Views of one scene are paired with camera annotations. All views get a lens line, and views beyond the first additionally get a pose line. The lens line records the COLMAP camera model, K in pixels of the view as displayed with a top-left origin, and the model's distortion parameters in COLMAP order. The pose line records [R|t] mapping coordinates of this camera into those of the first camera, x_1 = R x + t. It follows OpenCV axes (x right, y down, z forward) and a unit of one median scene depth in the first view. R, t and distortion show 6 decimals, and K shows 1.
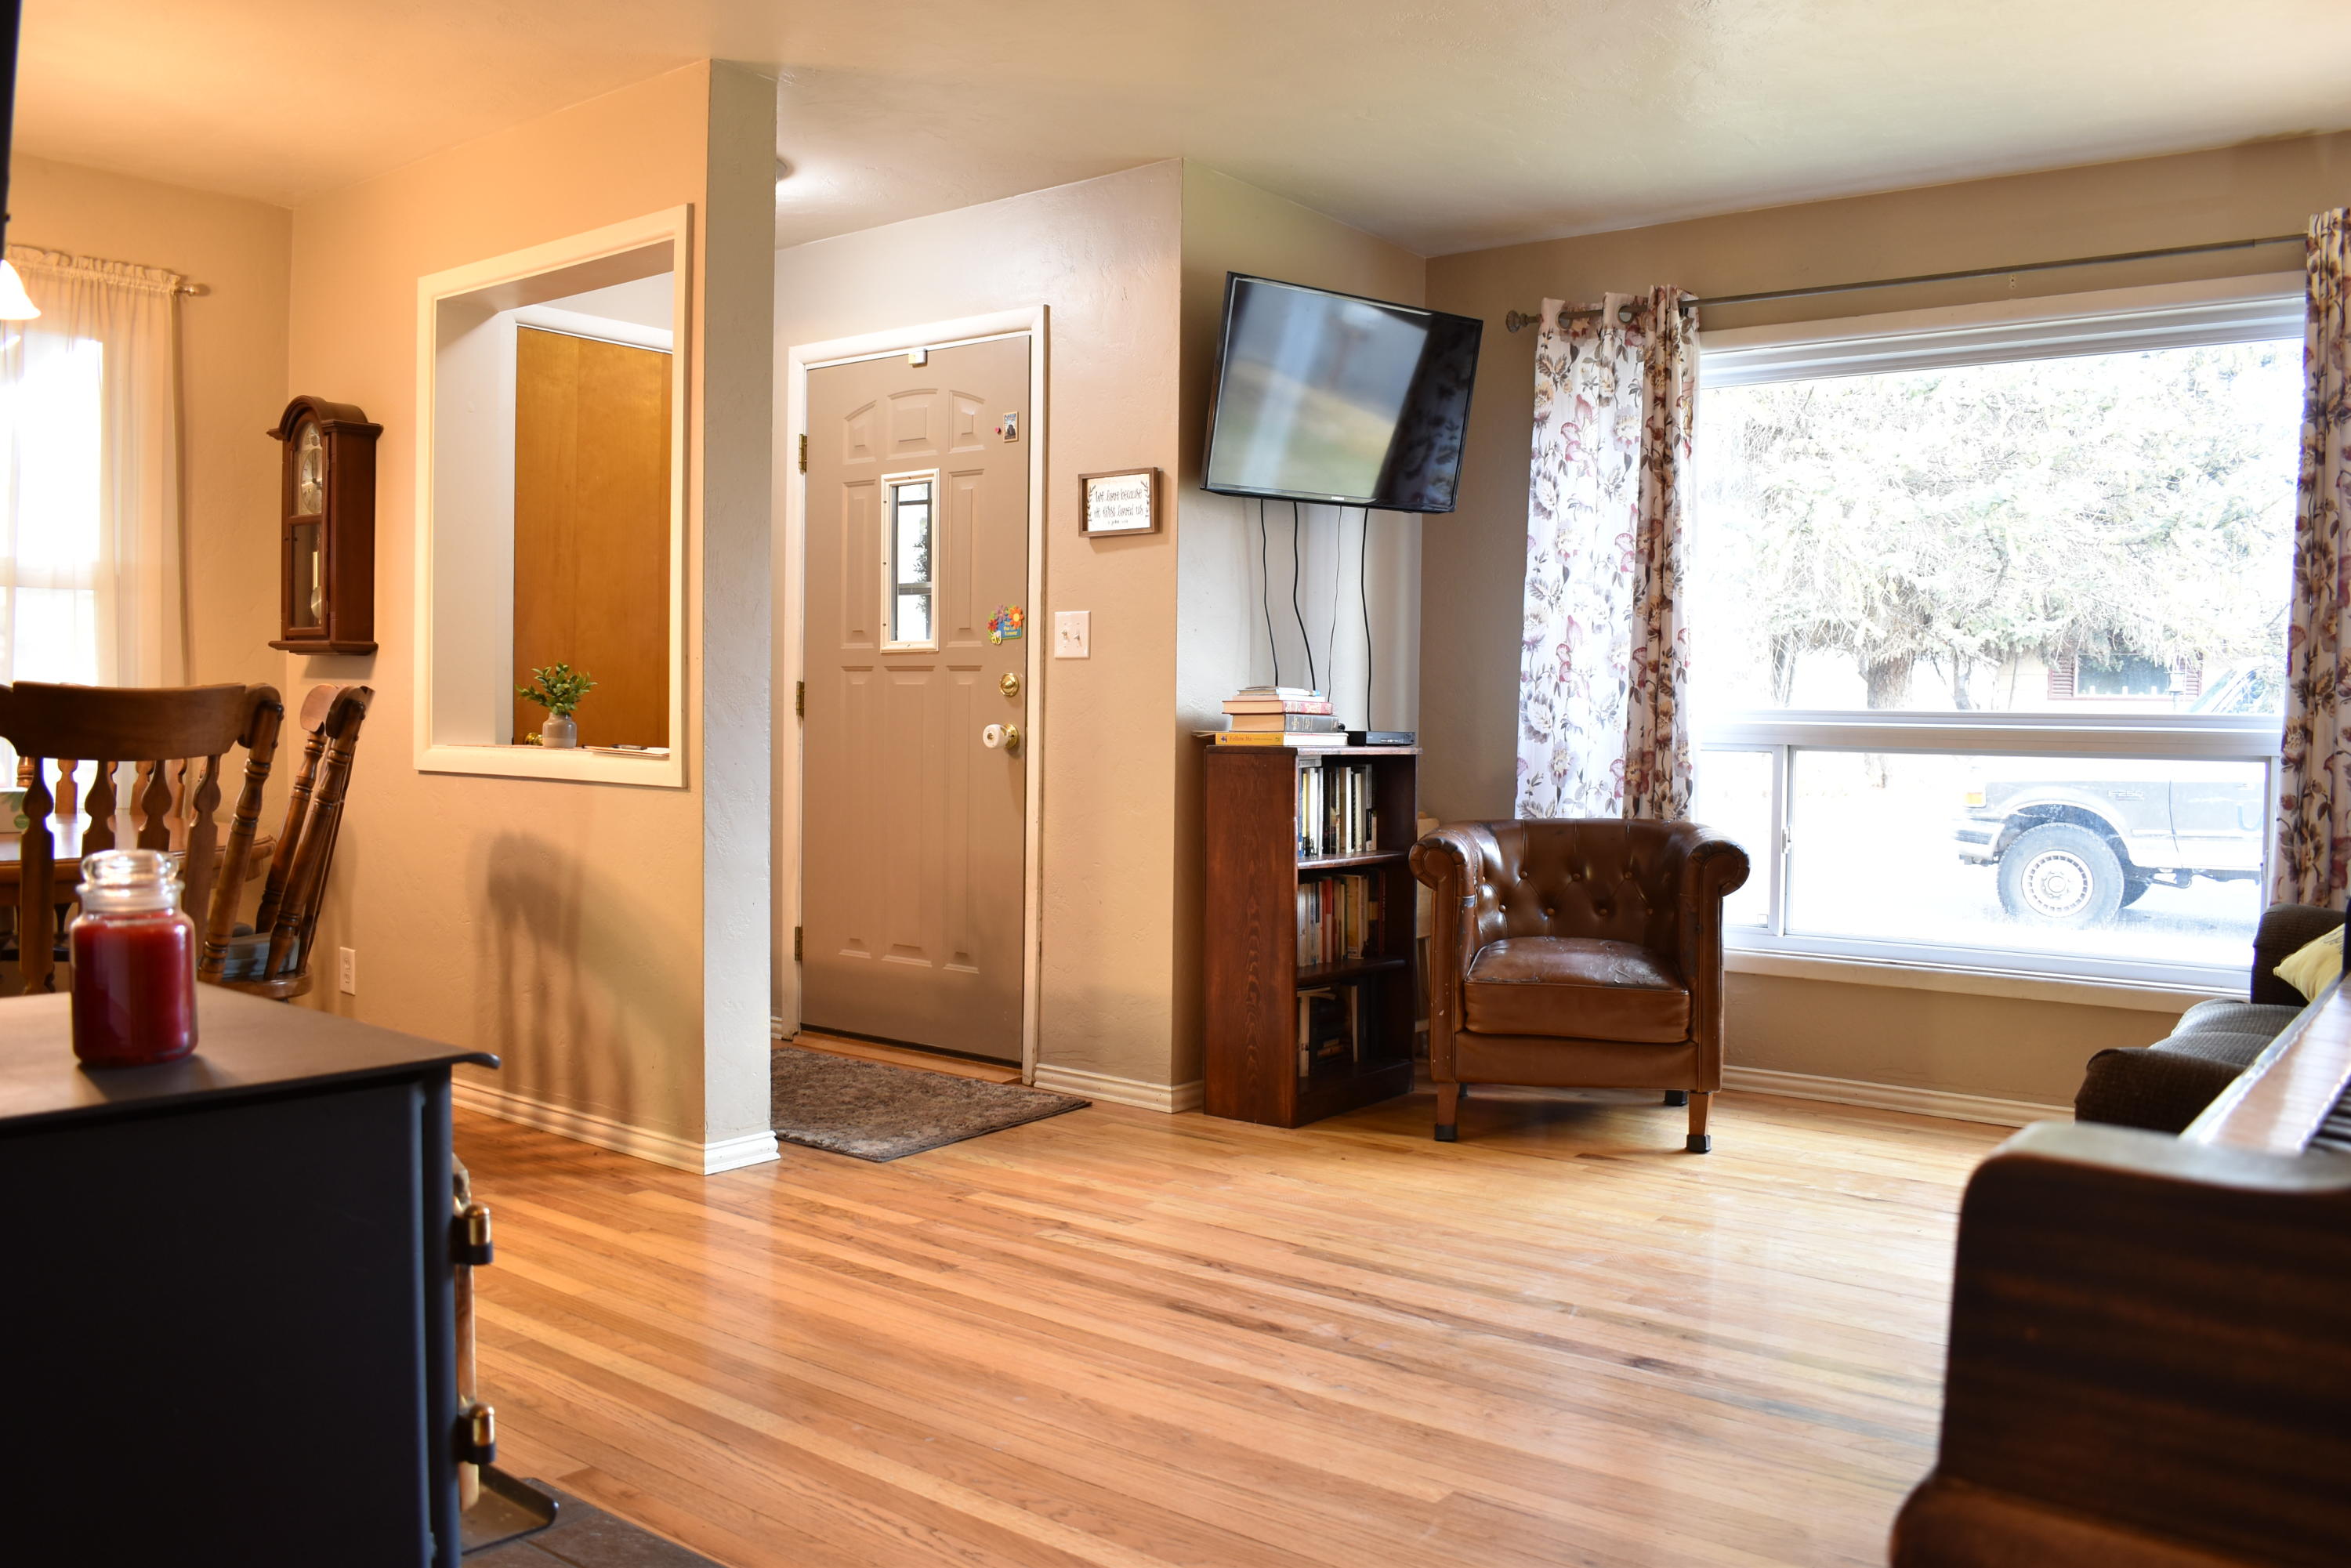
lens RADIAL K [[1832.9, 0, 1175.7], [0, 1832.9, 783.4], [0, 0, 1]] dist [-0.086969, 0.004693]
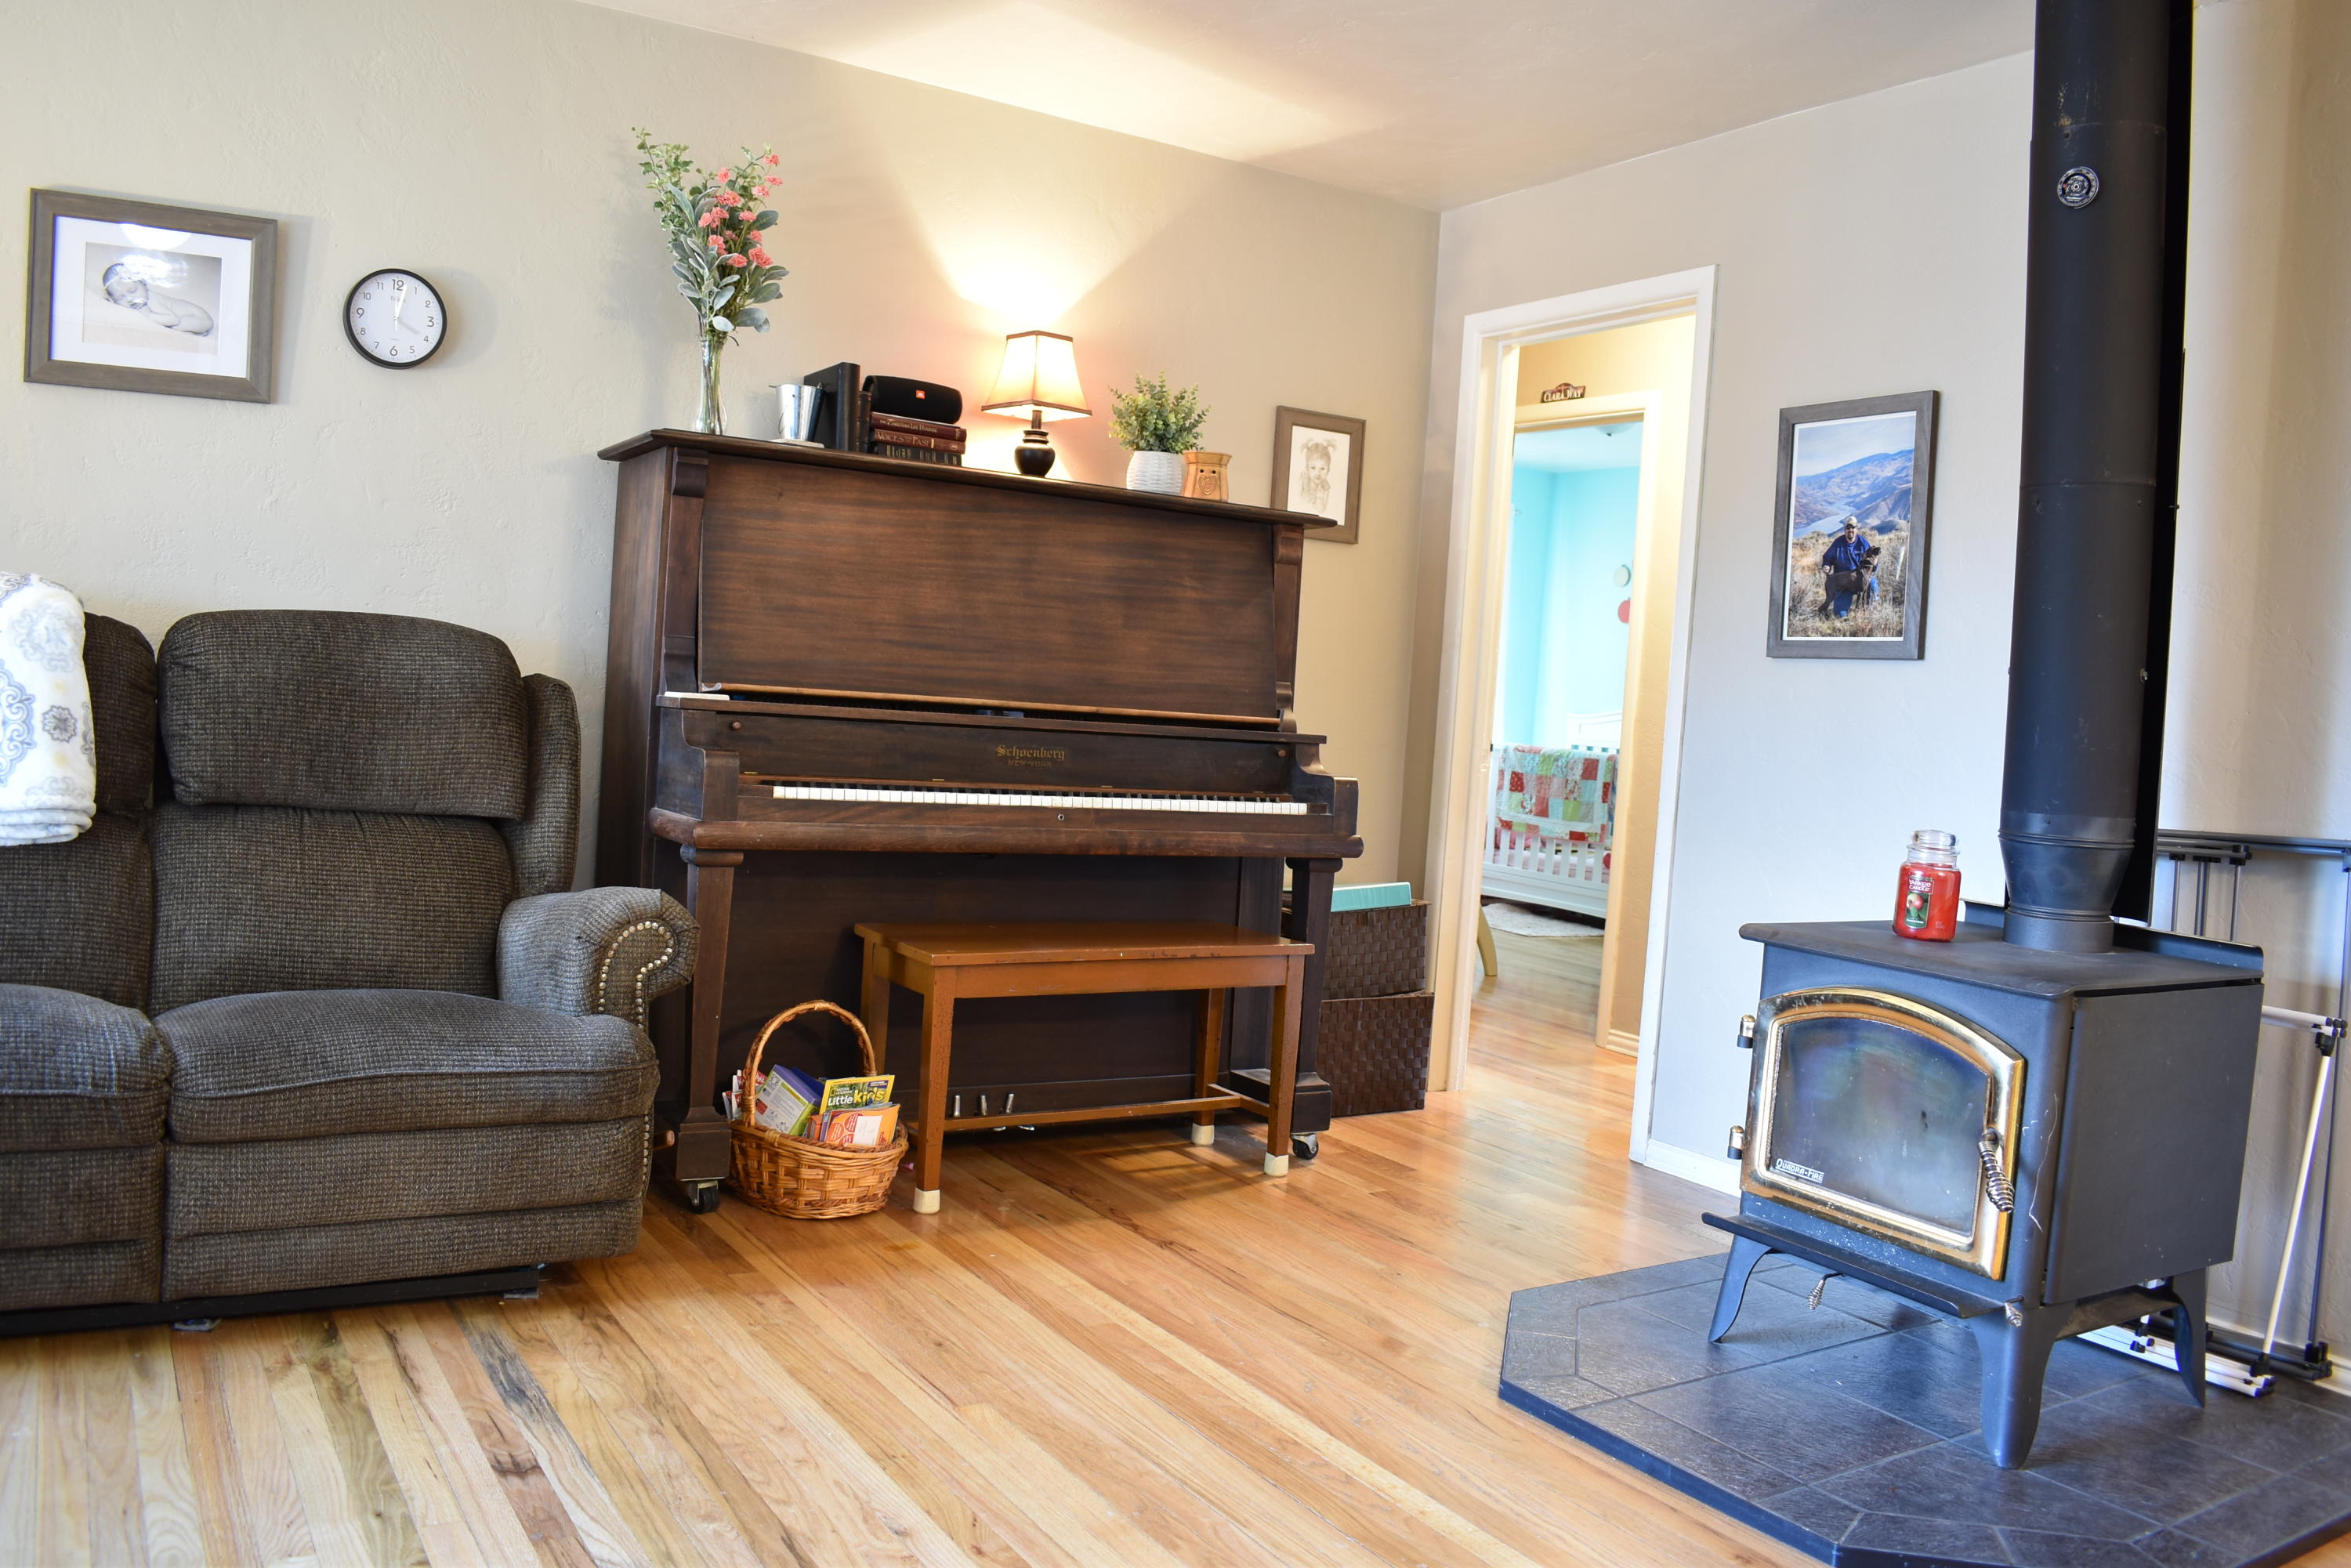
lens RADIAL K [[1832.9, 0, 1185.5], [0, 1832.9, 775.5], [0, 0, 1]] dist [-0.086969, 0.004693]
pose [[-0.937760, -0.096053, 0.333736, -0.212657], [-0.071026, 0.993723, 0.086430, -0.059545], [-0.339943, 0.057347, -0.938696, 1.383642]]
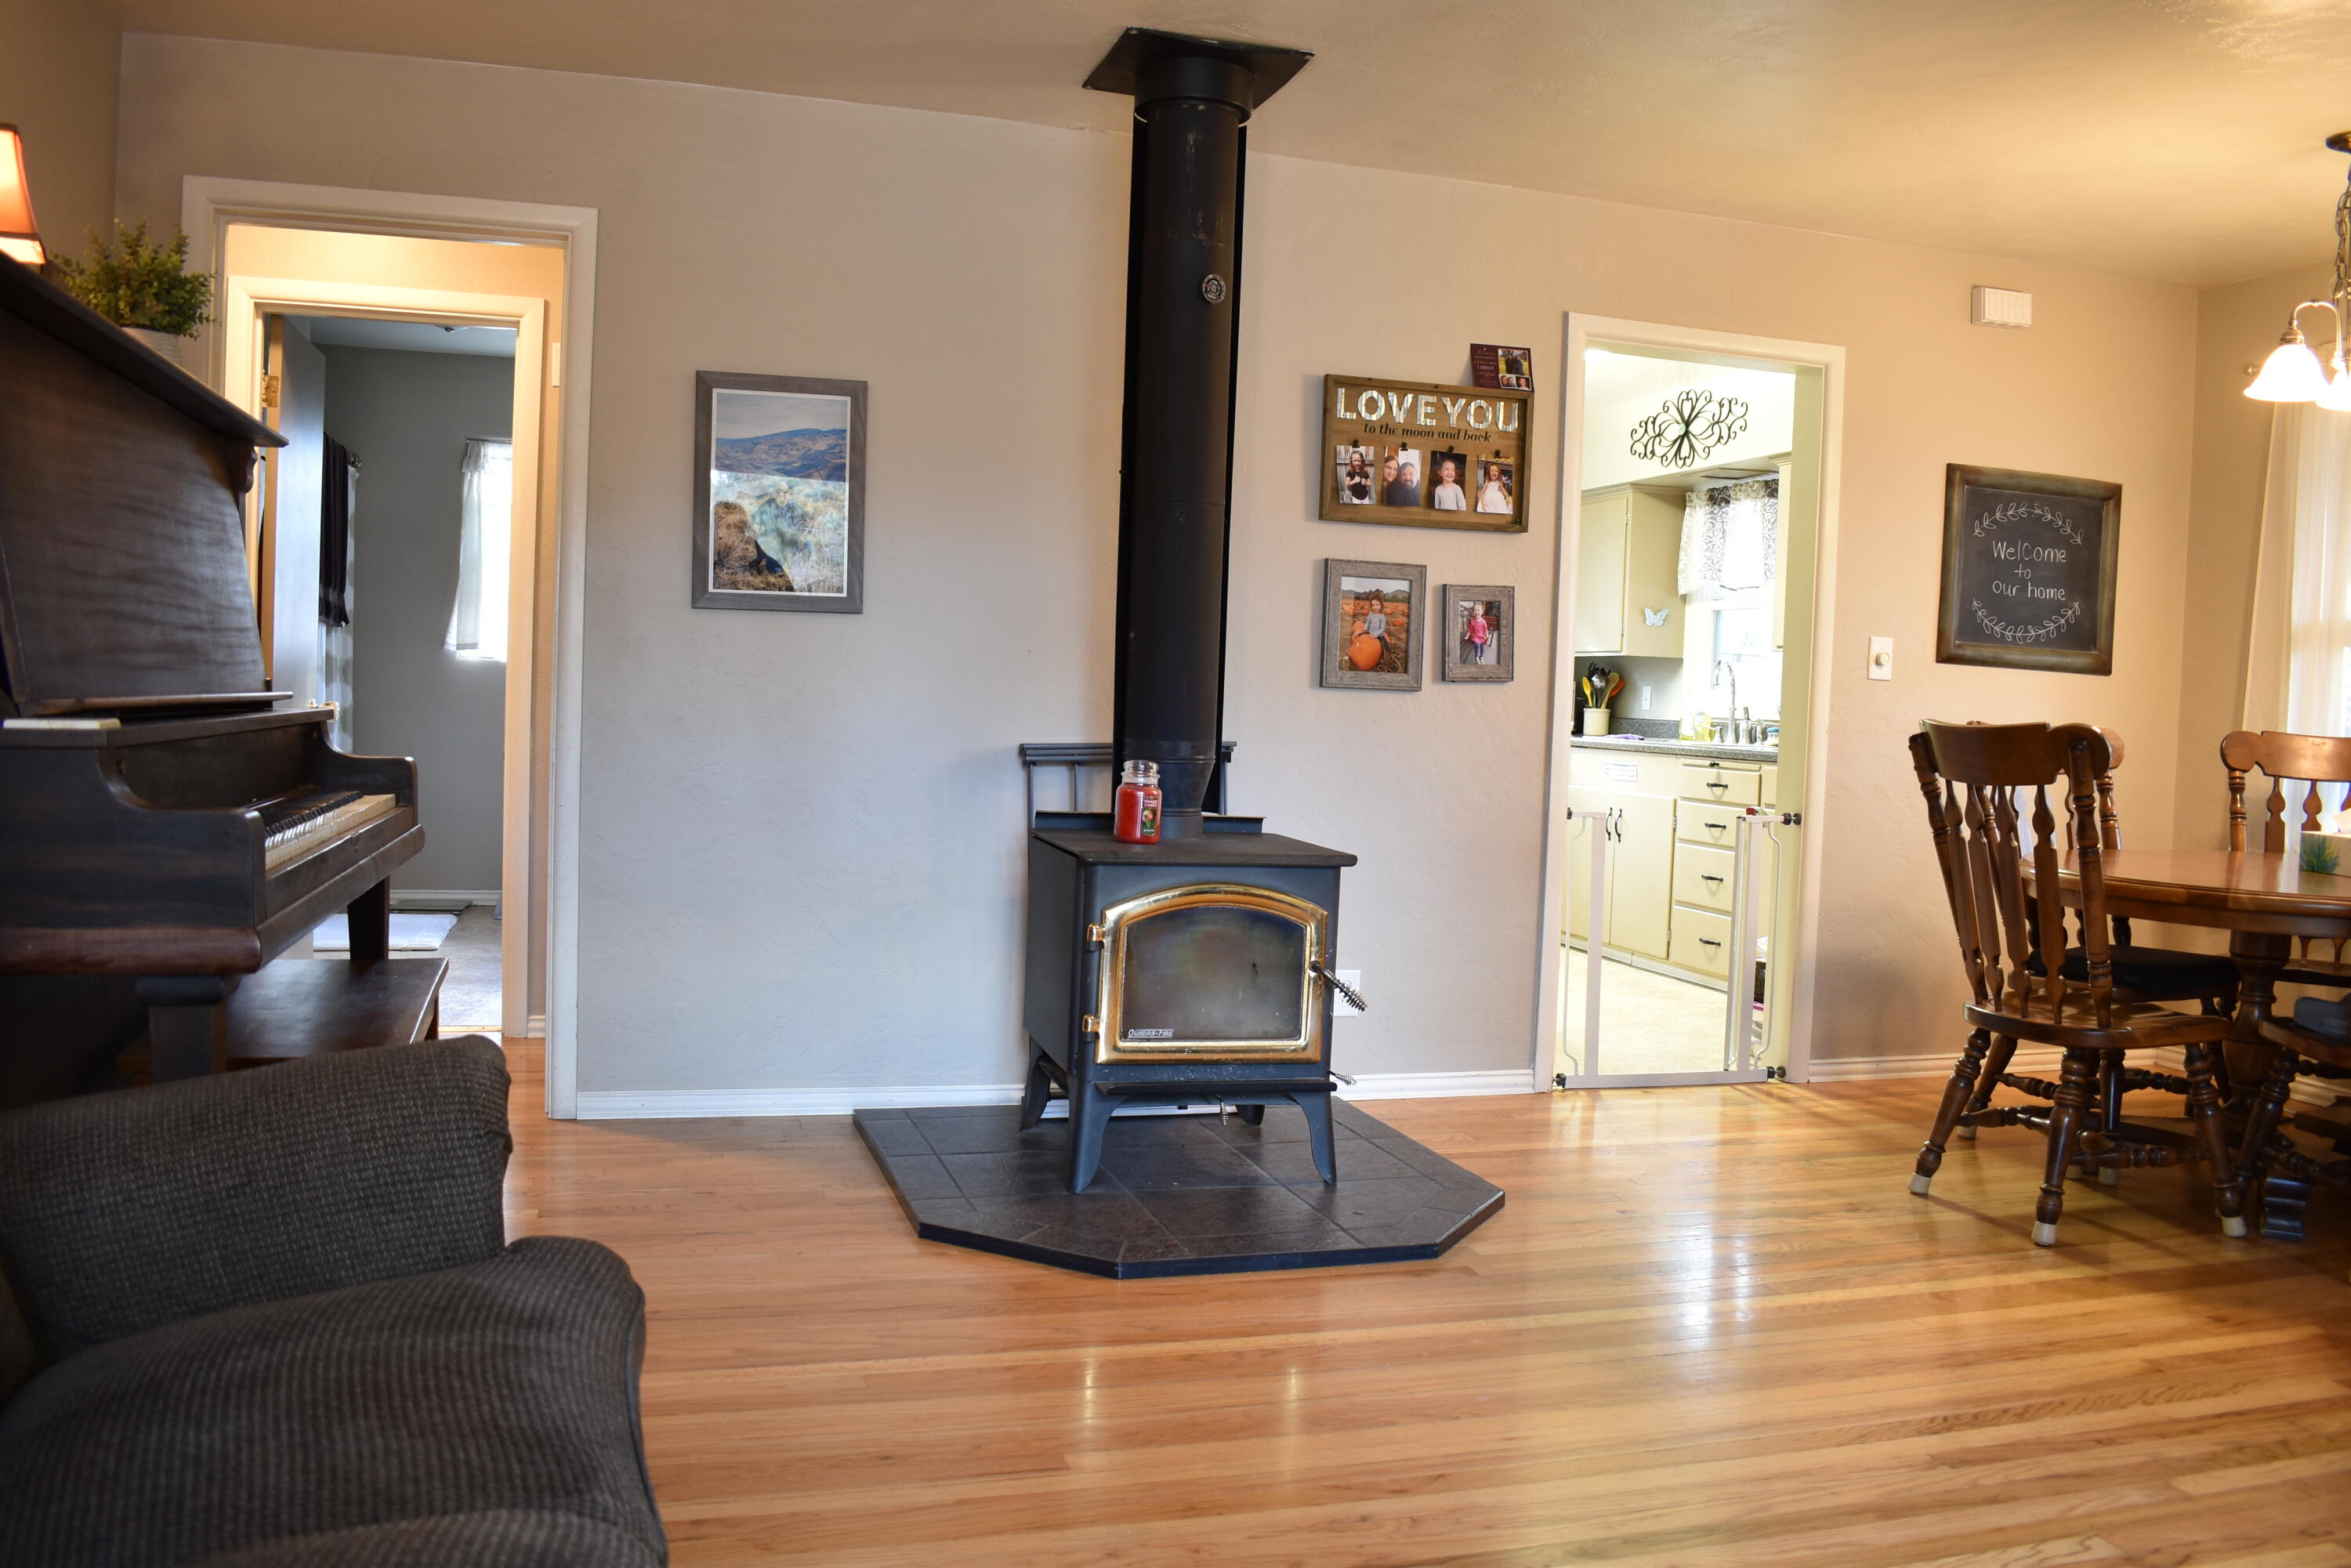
lens RADIAL K [[1832.9, 0, 1186.5], [0, 1832.9, 785.9], [0, 0, 1]] dist [-0.086969, 0.004693]
pose [[-0.577196, 0.002414, -0.816602, 0.670764], [-0.076466, 0.995442, 0.056991, -0.035932], [0.813018, 0.095337, -0.574381, 1.138296]]
